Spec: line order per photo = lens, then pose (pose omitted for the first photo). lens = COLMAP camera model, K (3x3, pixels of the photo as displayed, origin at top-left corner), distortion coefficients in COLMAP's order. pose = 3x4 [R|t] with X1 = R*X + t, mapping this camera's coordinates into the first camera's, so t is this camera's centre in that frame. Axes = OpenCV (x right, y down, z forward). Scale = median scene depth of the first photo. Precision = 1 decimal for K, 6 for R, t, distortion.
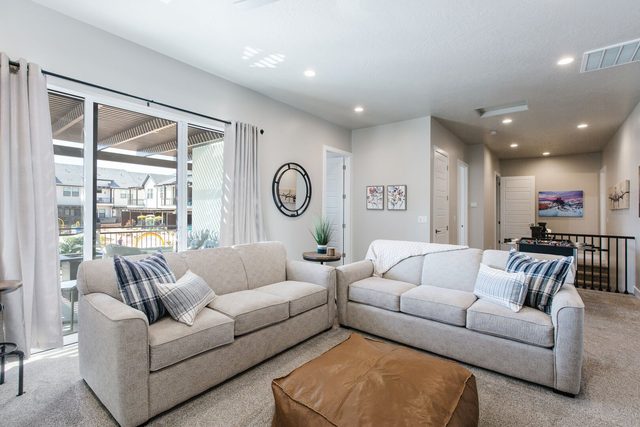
lens RADIAL K [[289.3, 0, 319.6], [0, 289.3, 209.5], [0, 0, 1]] dist [0.000960, 0.000054]
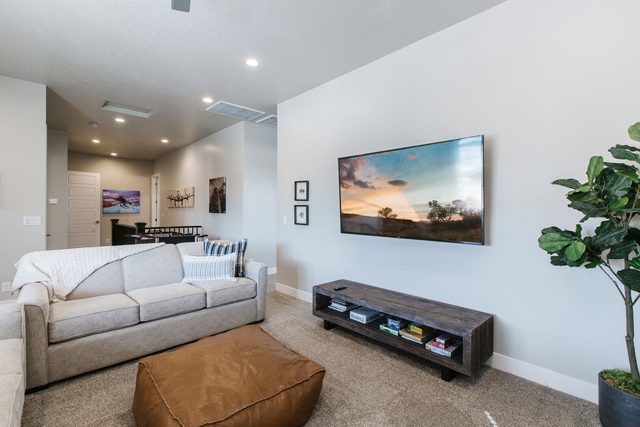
lens RADIAL K [[289.3, 0, 319.6], [0, 289.3, 209.5], [0, 0, 1]] dist [0.000960, 0.000054]
pose [[0.149573, -0.008163, 0.988717, -0.271781], [-0.003393, 0.999956, 0.008769, -0.004041], [-0.988745, -0.004666, 0.149538, 0.164091]]
